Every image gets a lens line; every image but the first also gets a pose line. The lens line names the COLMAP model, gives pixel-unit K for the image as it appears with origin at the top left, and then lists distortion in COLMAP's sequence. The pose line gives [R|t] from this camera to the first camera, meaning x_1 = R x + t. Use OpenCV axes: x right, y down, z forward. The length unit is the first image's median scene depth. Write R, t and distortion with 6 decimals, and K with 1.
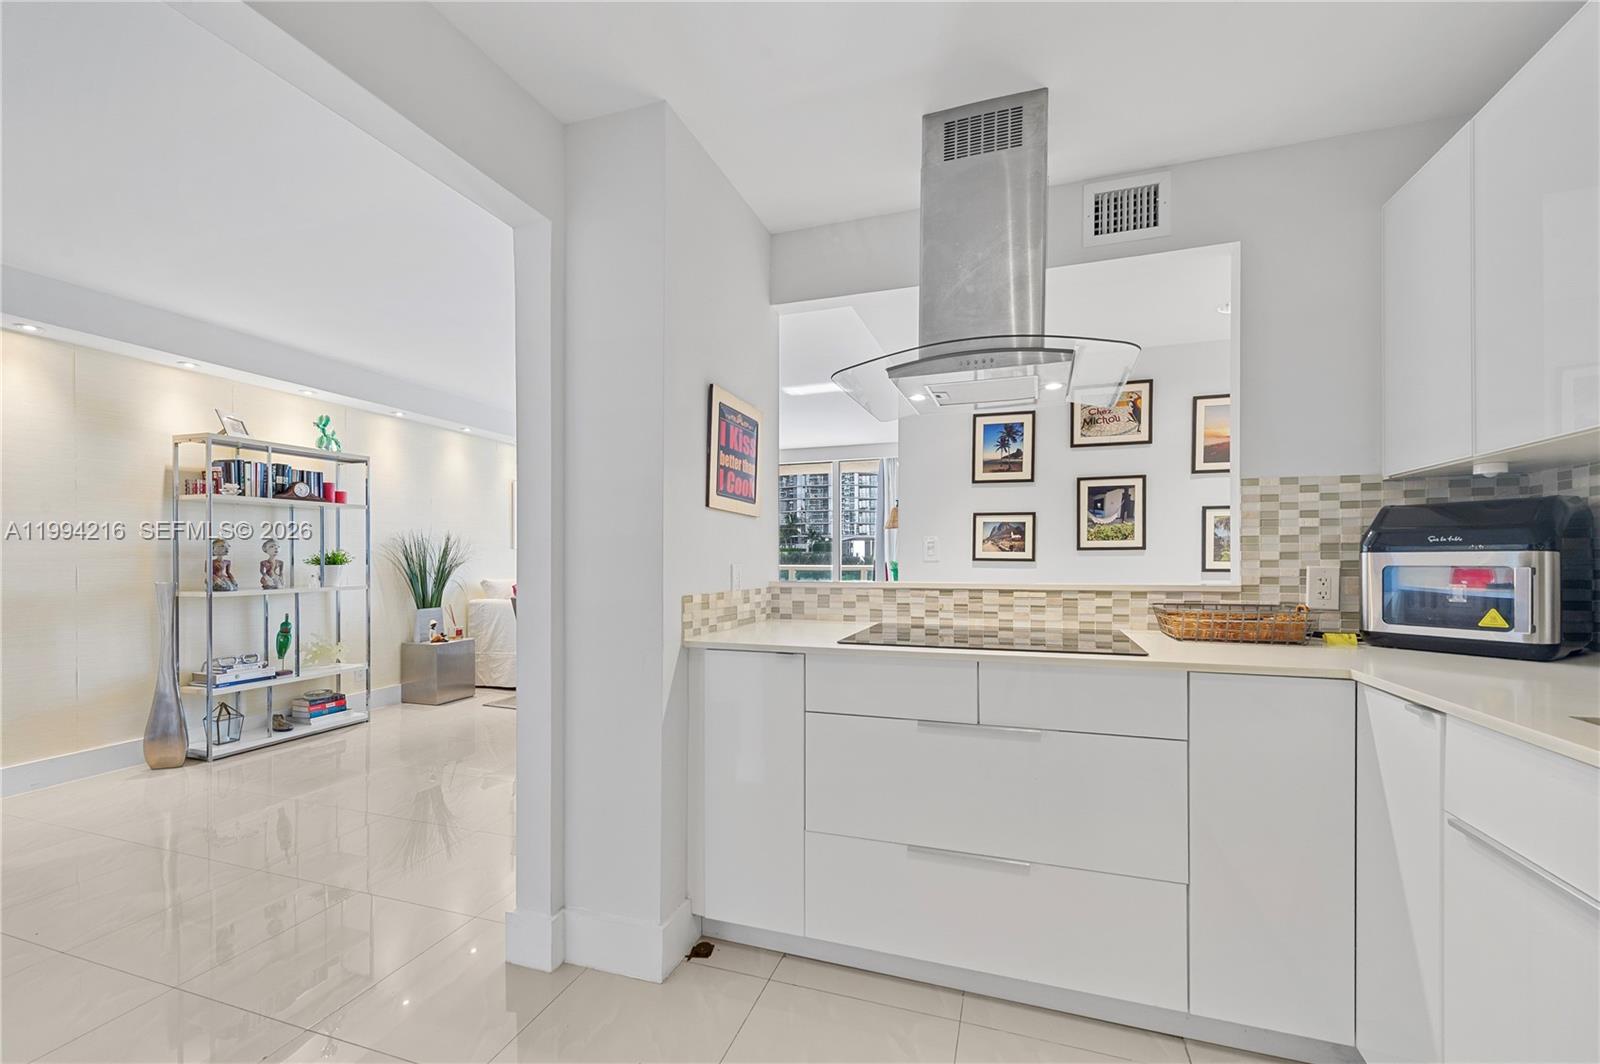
lens RADIAL K [[638.7, 0, 803.7], [0, 638.7, 559.1], [0, 0, 1]] dist [0.010414, -0.003622]
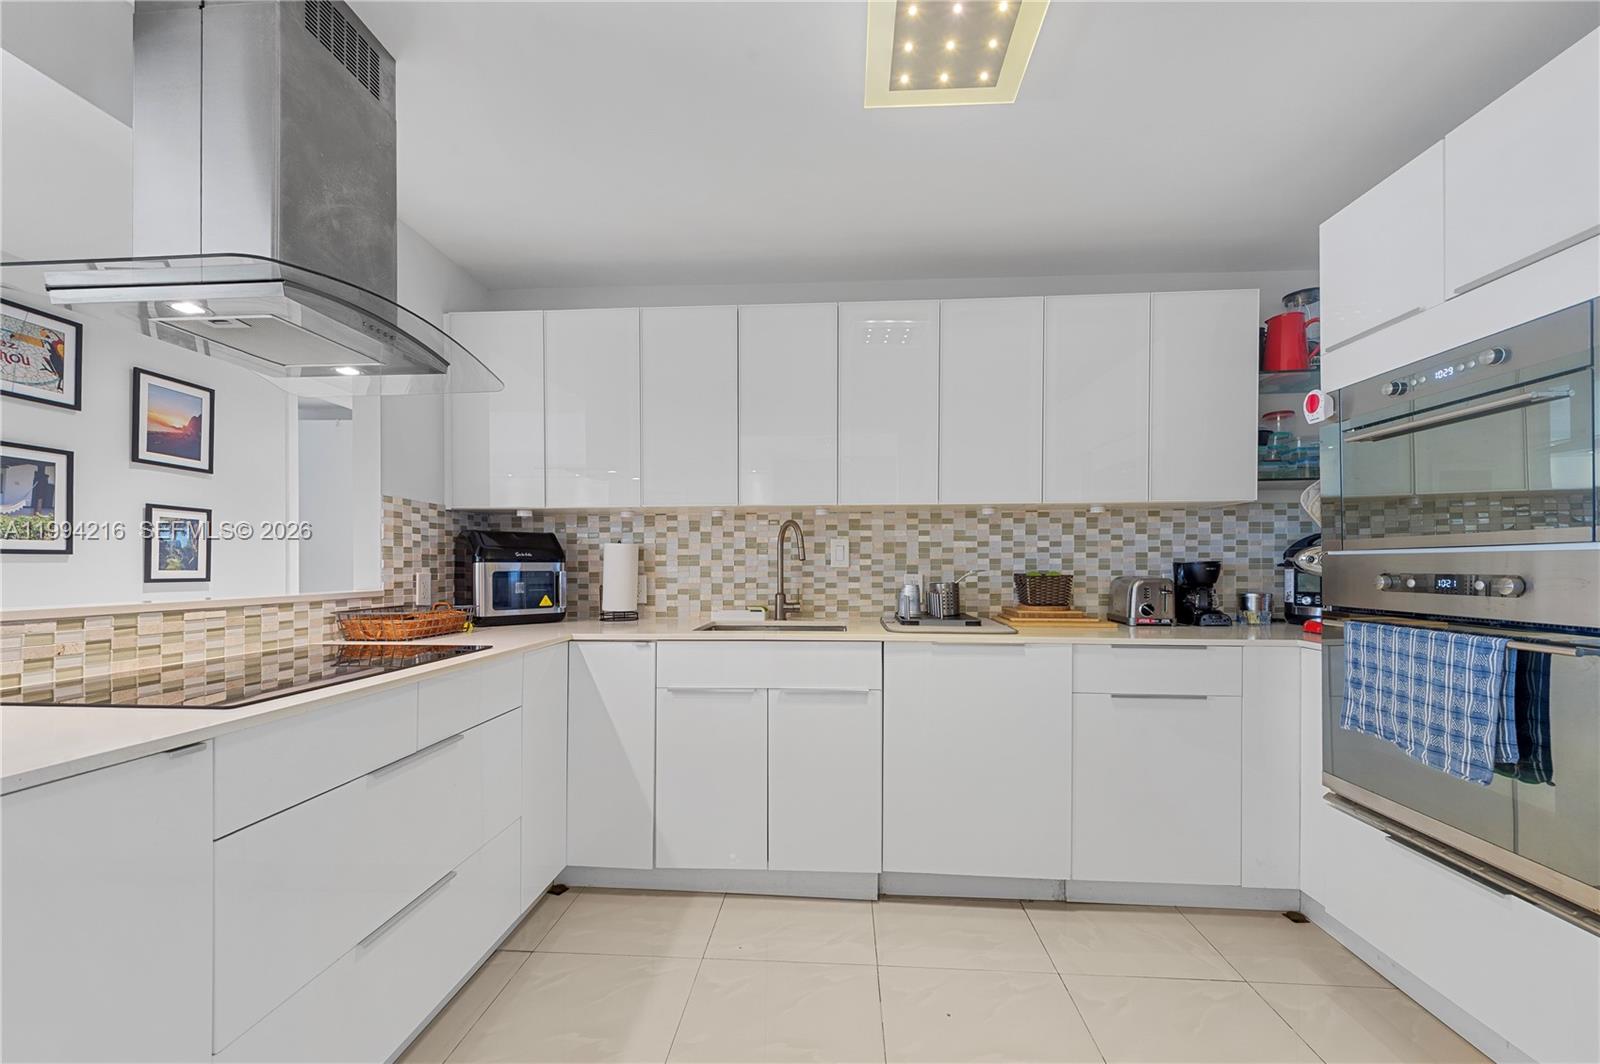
lens RADIAL K [[638.7, 0, 809.0], [0, 638.7, 566.6], [0, 0, 1]] dist [0.010414, -0.003622]
pose [[-0.278703, 0.003151, 0.960372, -0.531270], [0.001221, 0.999995, -0.002926, 0.003236], [-0.960377, 0.000357, -0.278706, 0.525485]]
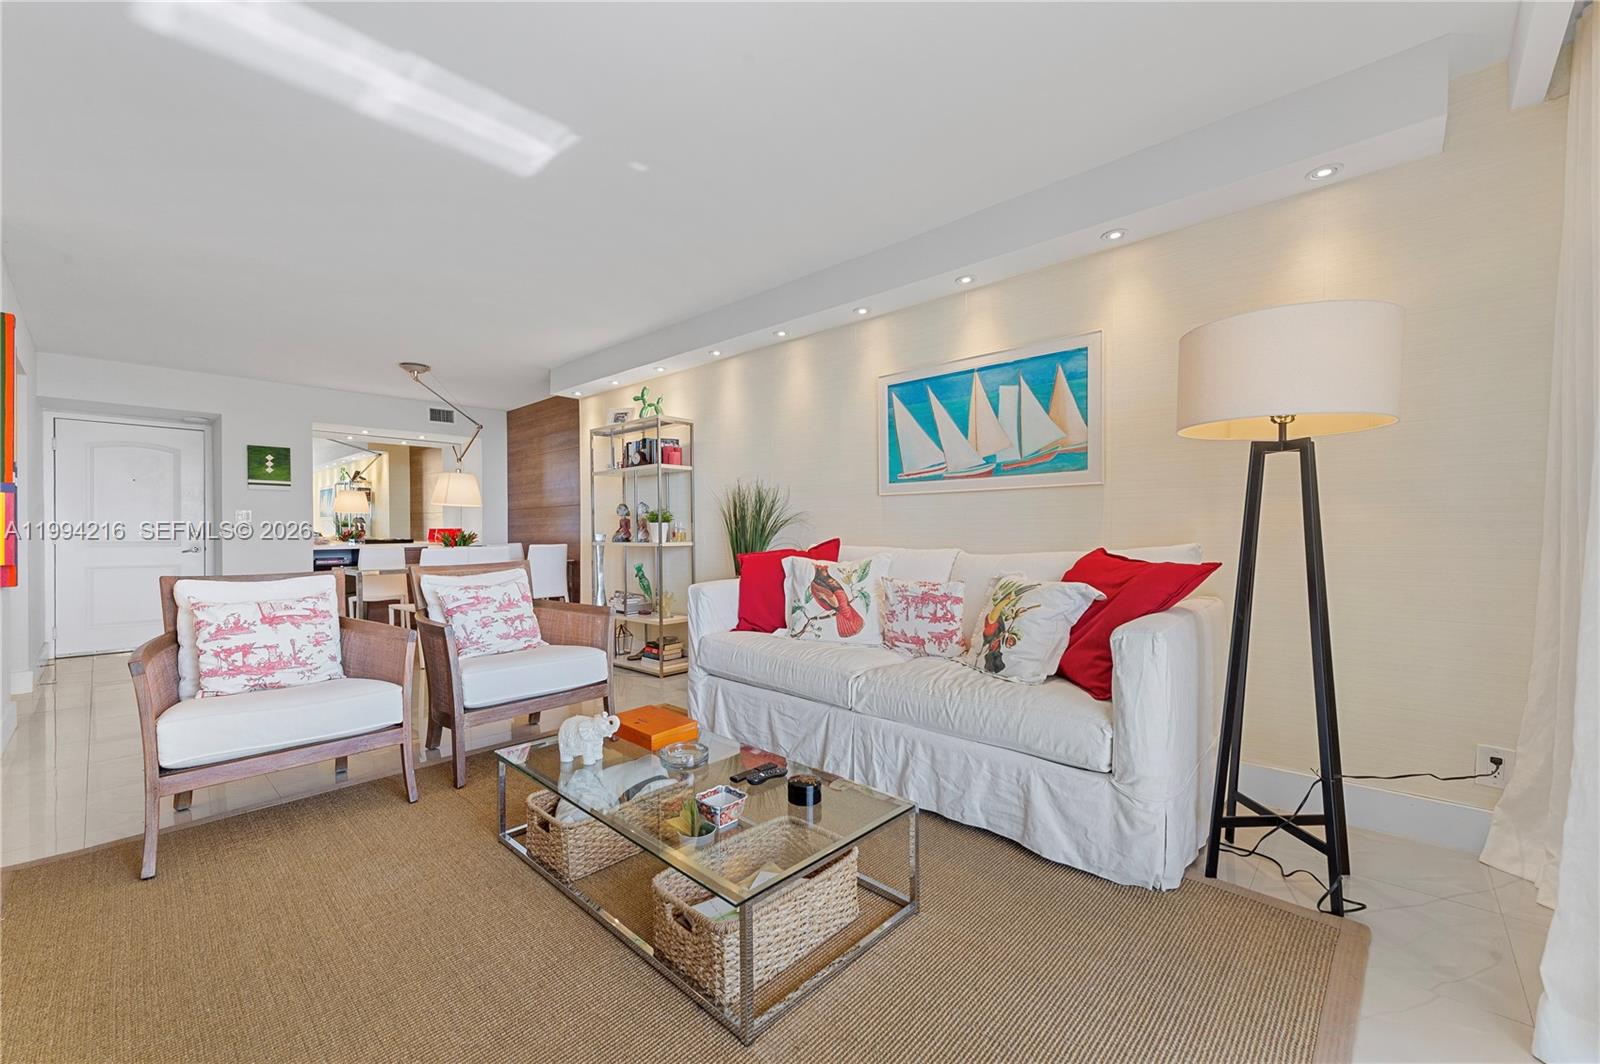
lens RADIAL K [[638.7, 0, 814.7], [0, 638.7, 536.4], [0, 0, 1]] dist [0.010414, -0.003622]
pose [[-0.397018, 0.013058, -0.917718, 0.288218], [0.002911, 0.999912, 0.012968, 0.037795], [0.917806, 0.002477, -0.397021, 3.283918]]
